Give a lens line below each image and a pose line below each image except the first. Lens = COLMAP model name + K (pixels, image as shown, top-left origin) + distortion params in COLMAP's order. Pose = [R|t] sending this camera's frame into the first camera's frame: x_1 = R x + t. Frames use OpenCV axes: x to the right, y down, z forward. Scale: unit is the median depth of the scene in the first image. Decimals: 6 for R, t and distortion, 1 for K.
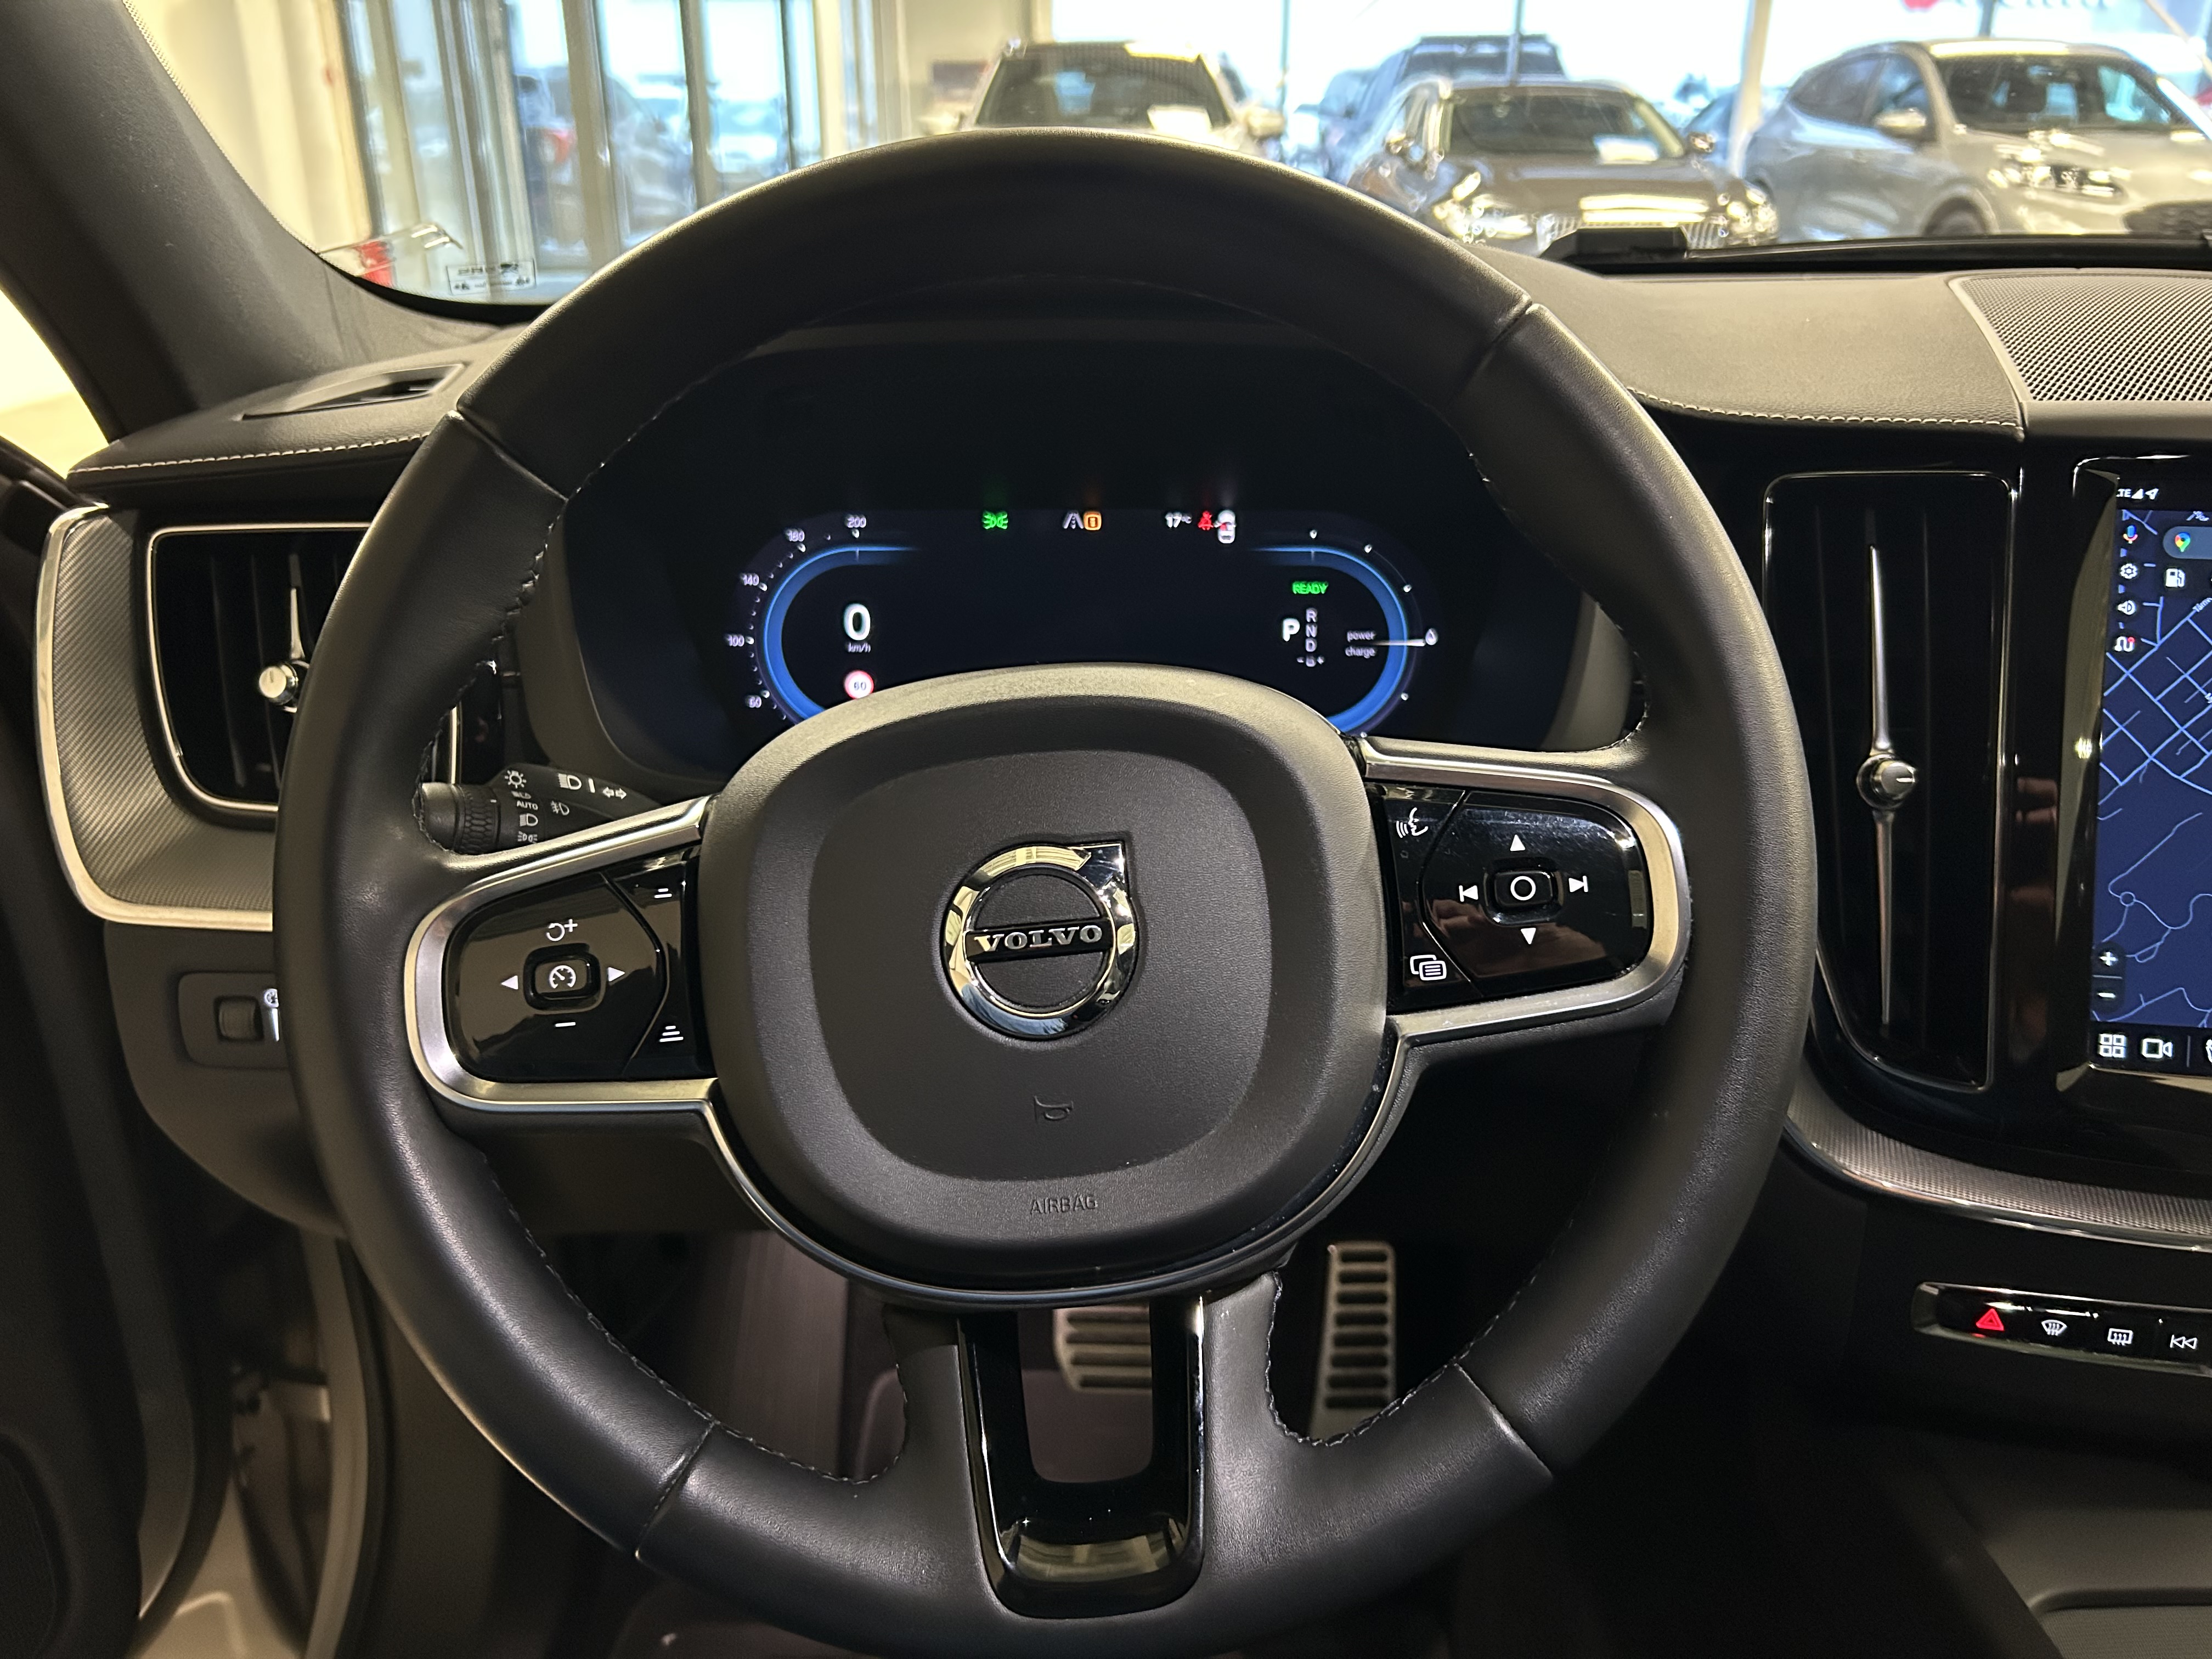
lens RADIAL K [[1681.4, 0, 1078.2], [0, 1681.4, 817.1], [0, 0, 1]] dist [0.025989, -0.051373]
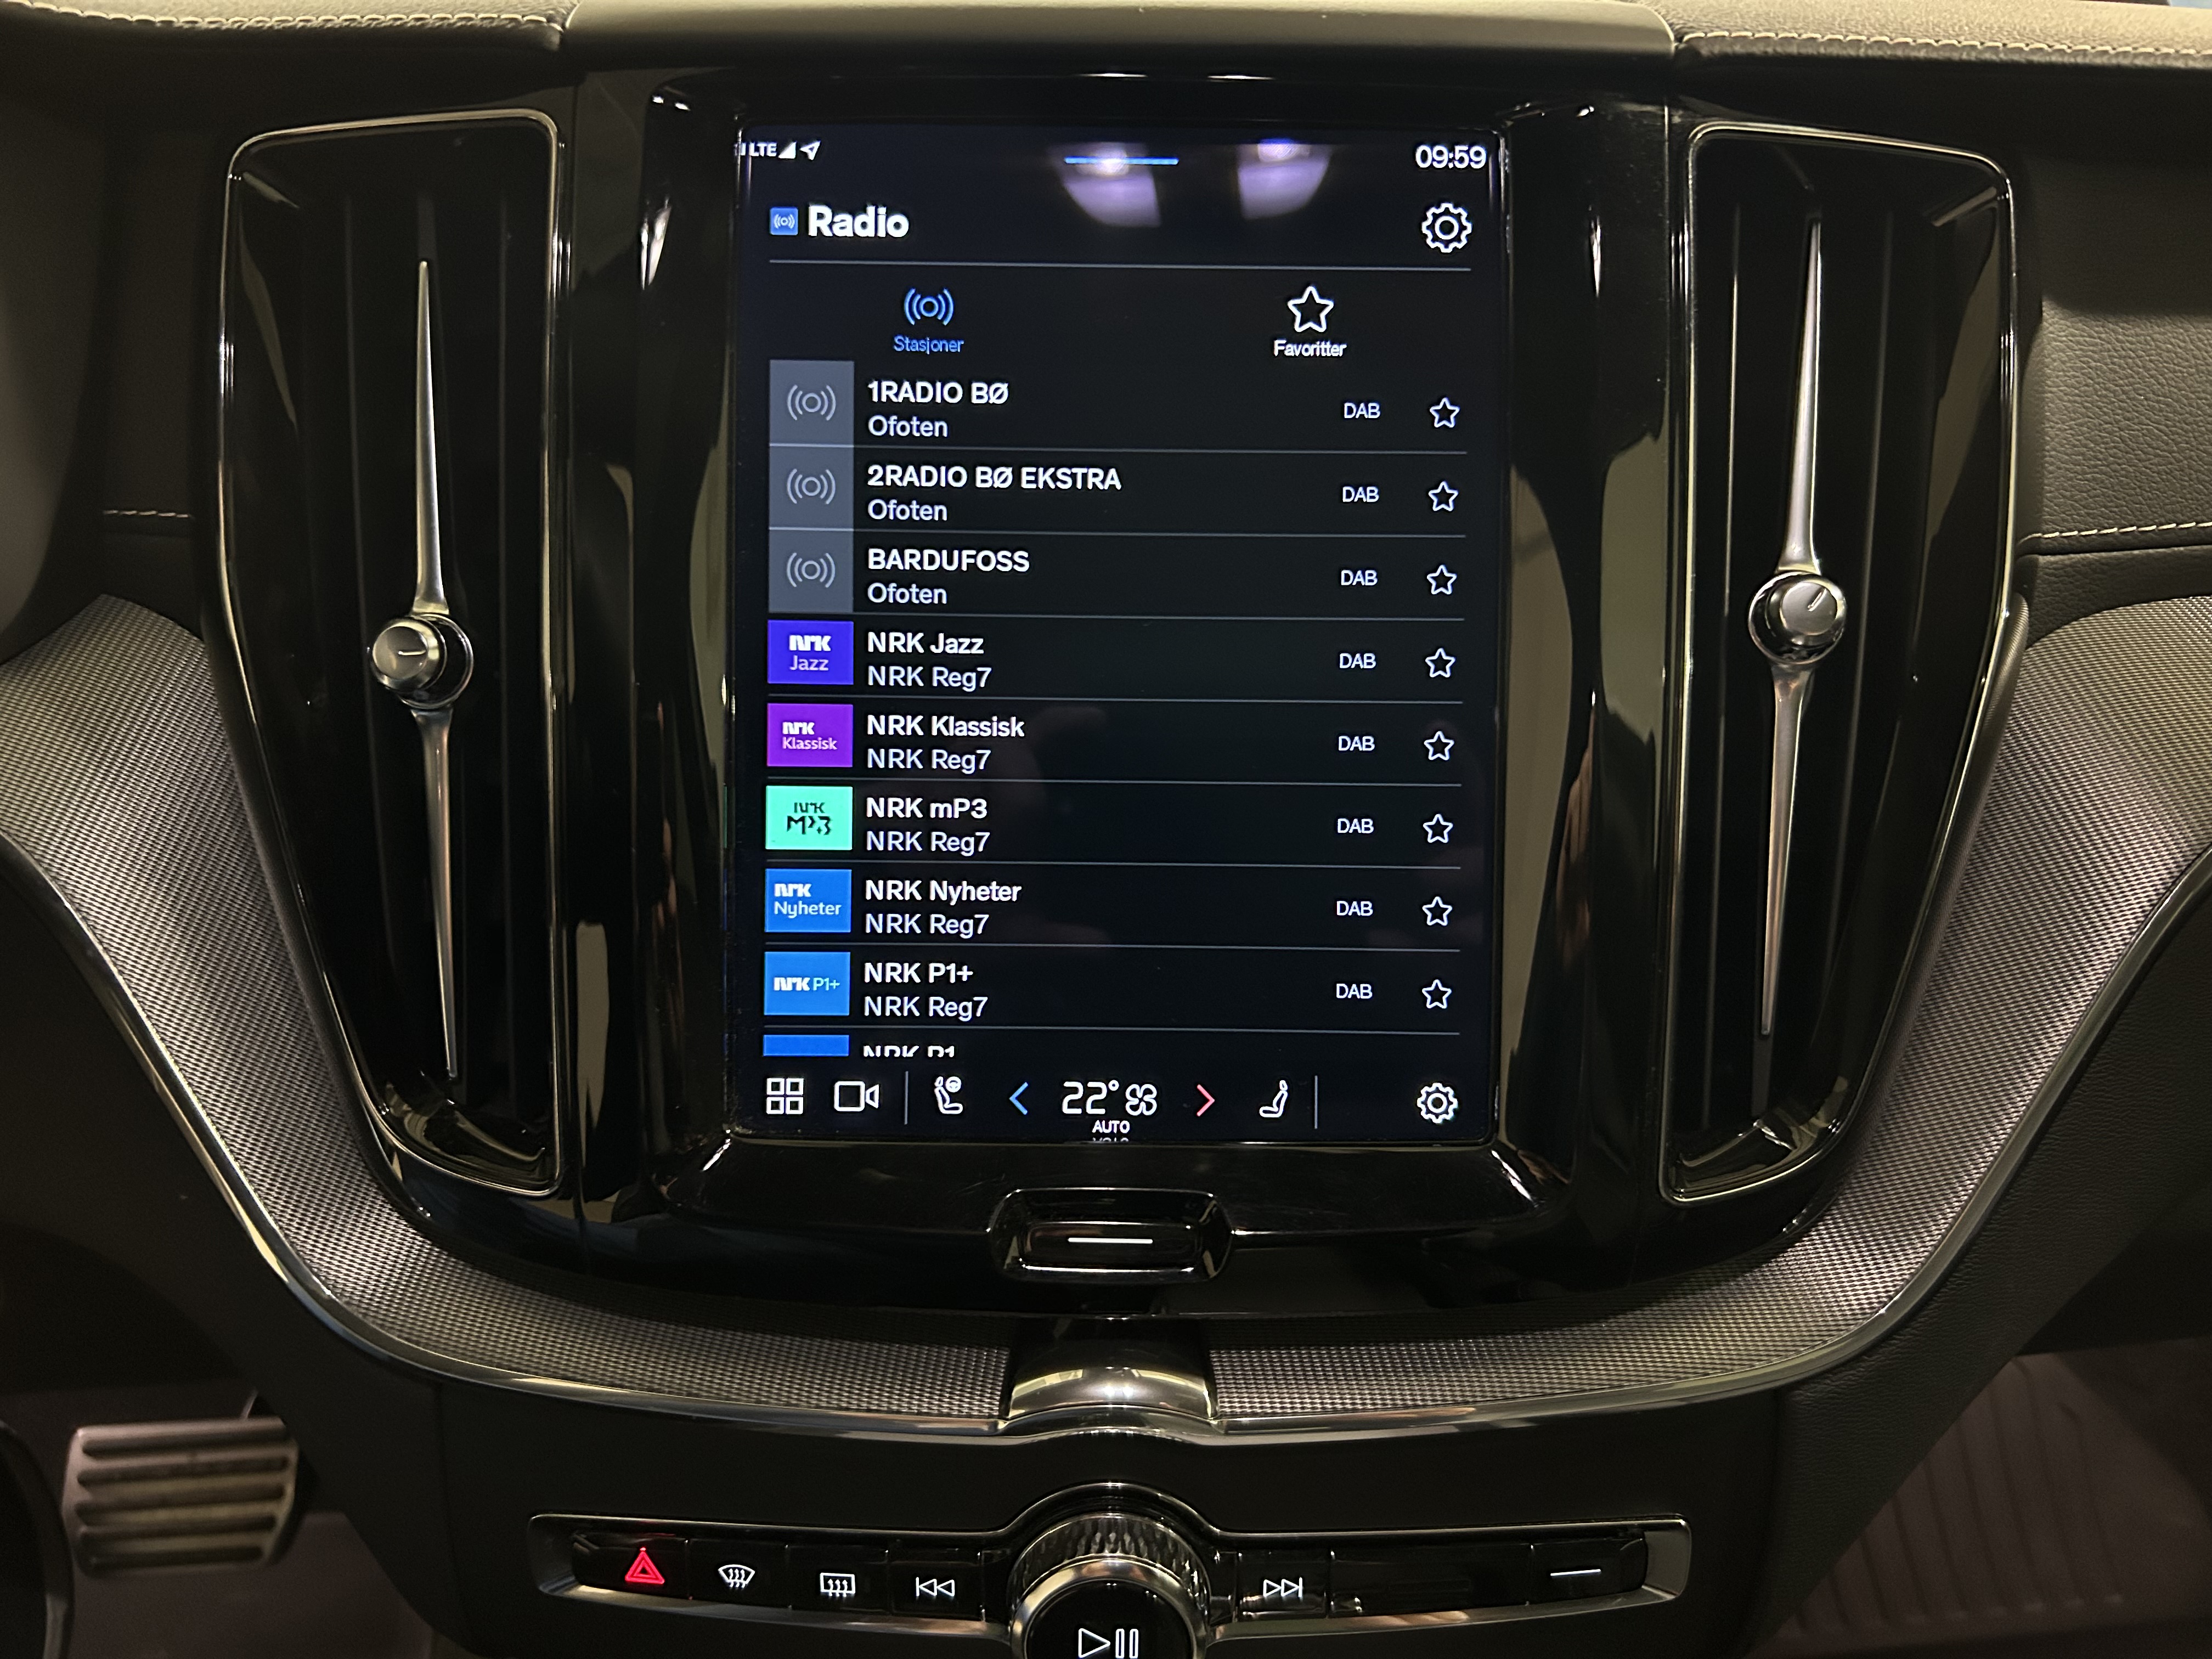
lens RADIAL K [[1681.4, 0, 1103.9], [0, 1681.4, 811.9], [0, 0, 1]] dist [0.025989, -0.051373]
pose [[0.988851, -0.038038, 0.143970, 0.643609], [0.037377, 0.999275, 0.007294, 0.036868], [-0.144143, -0.001831, 0.989555, 0.404957]]
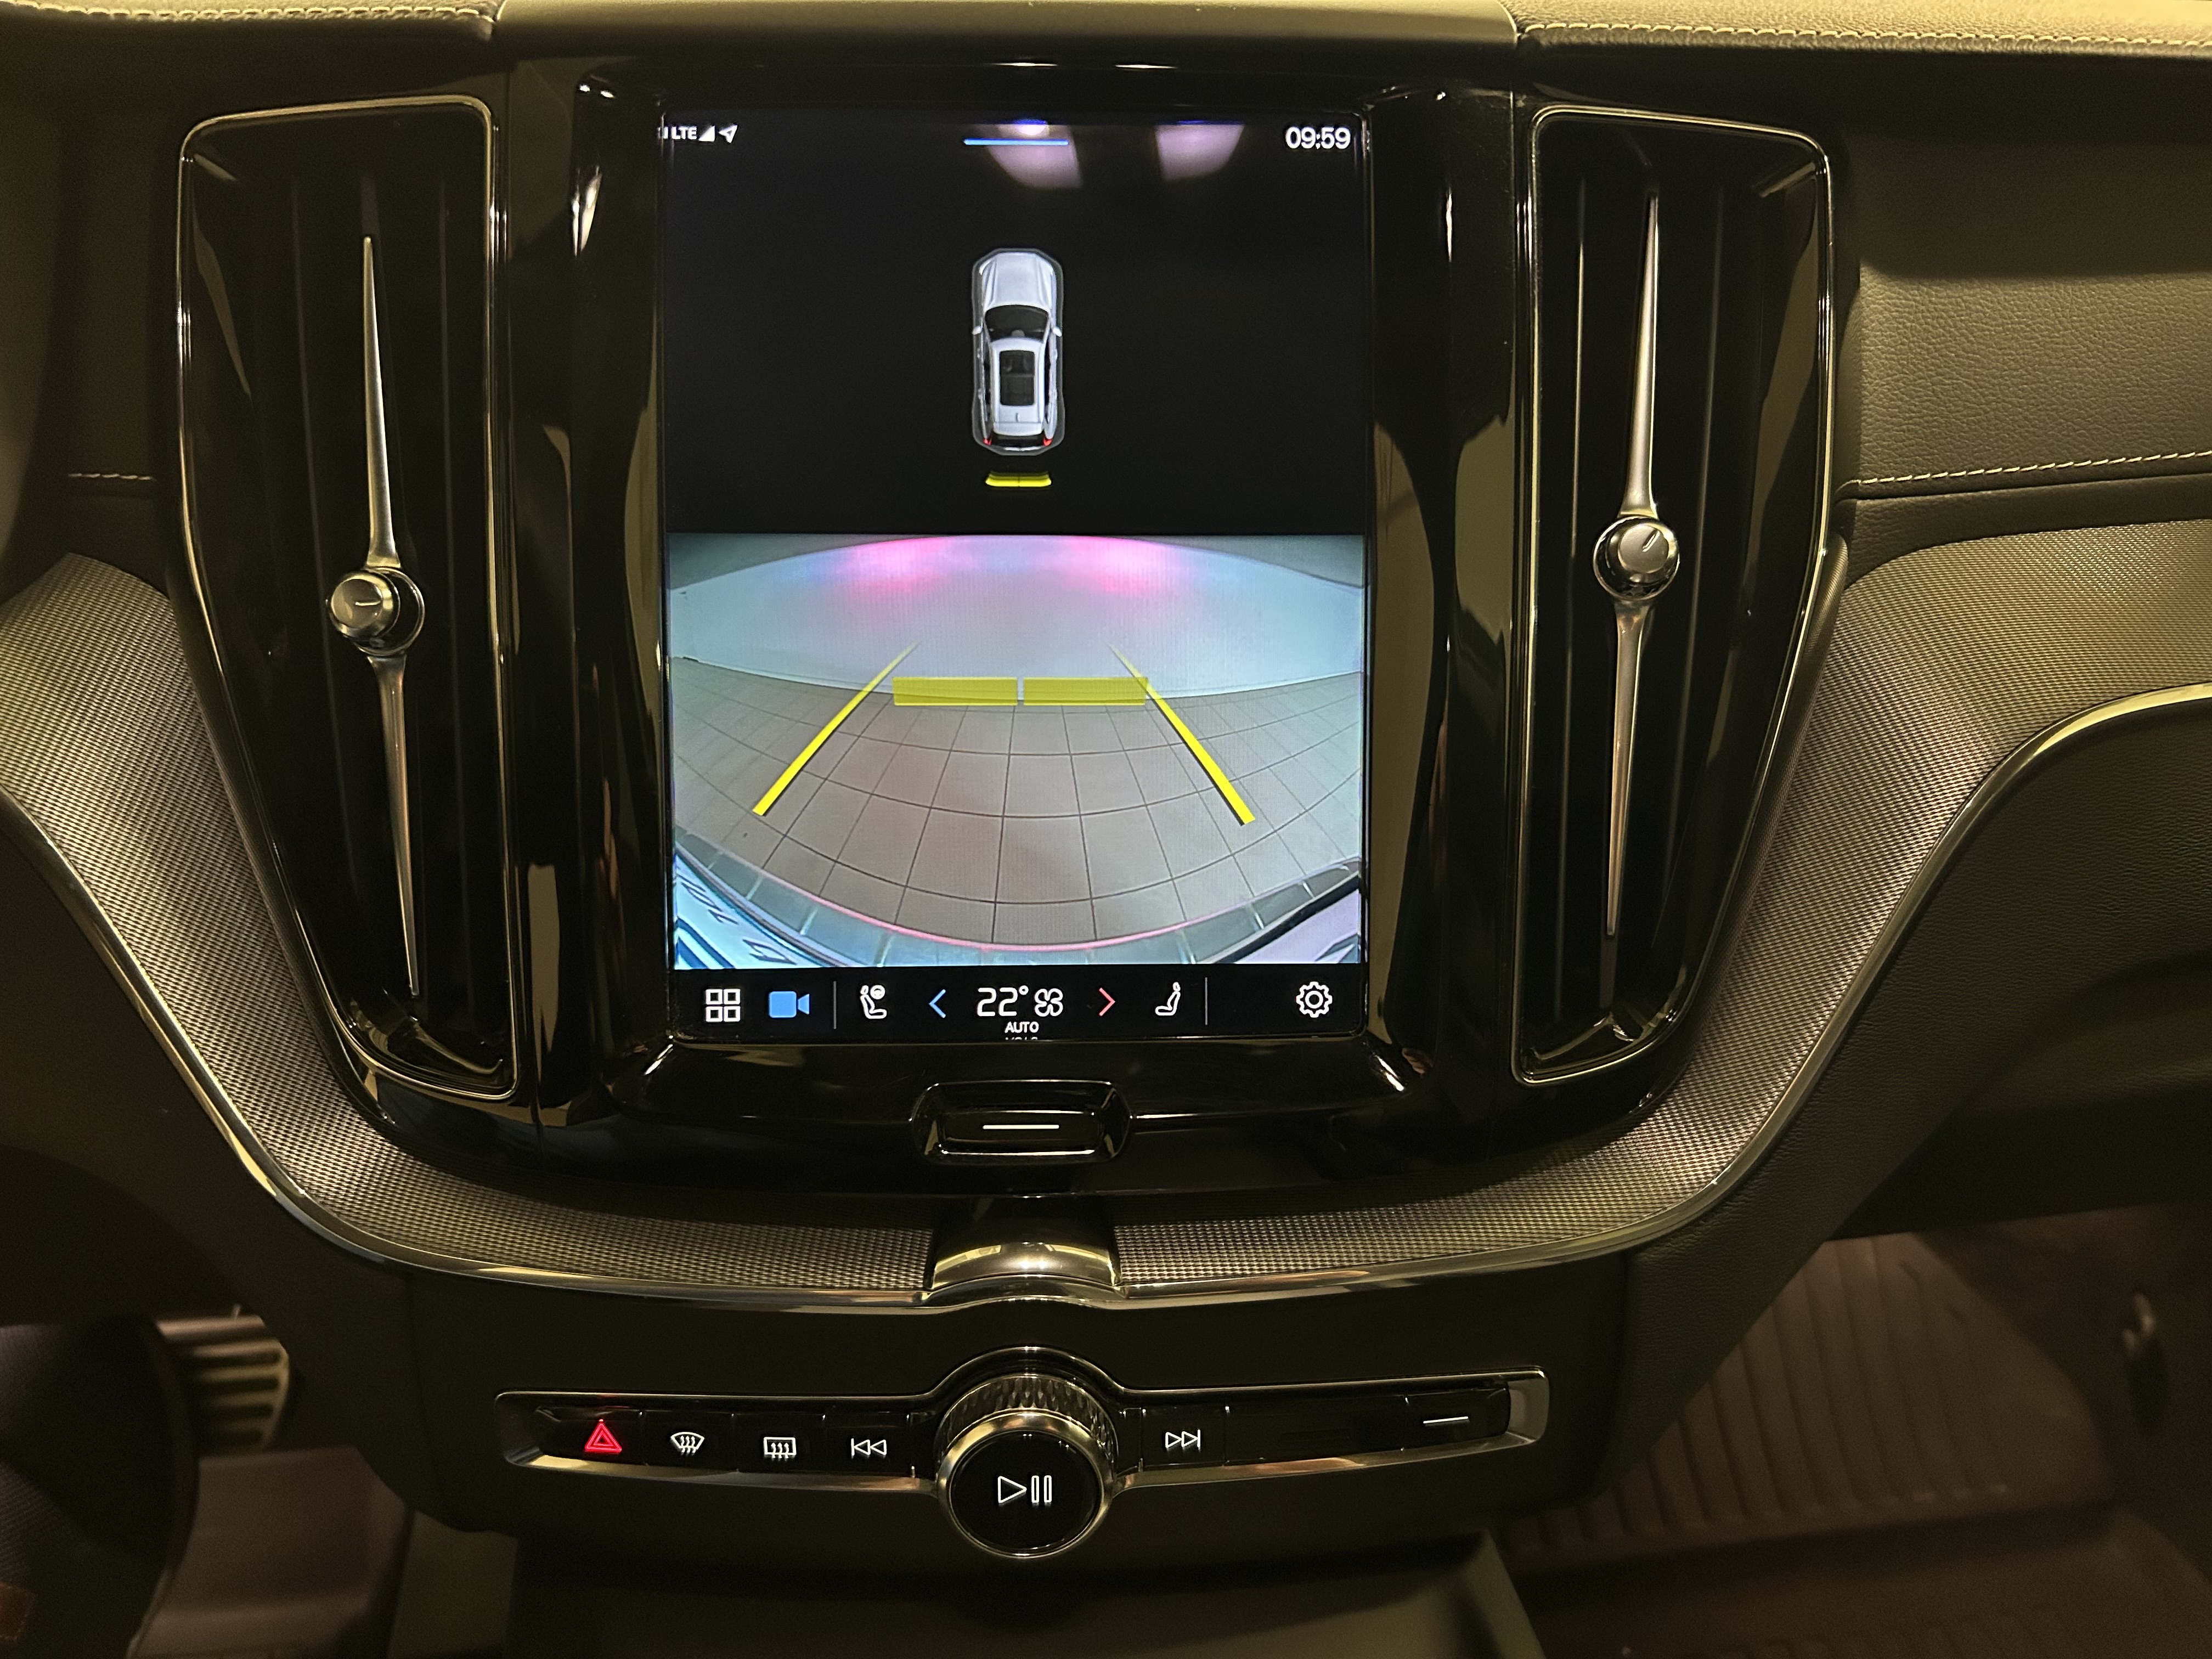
lens RADIAL K [[1681.4, 0, 1108.2], [0, 1681.4, 816.8], [0, 0, 1]] dist [0.025989, -0.051373]
pose [[0.982981, -0.057013, 0.174639, 0.650839], [0.051494, 0.998025, 0.035973, 0.048459], [-0.176345, -0.026368, 0.983975, 0.344564]]
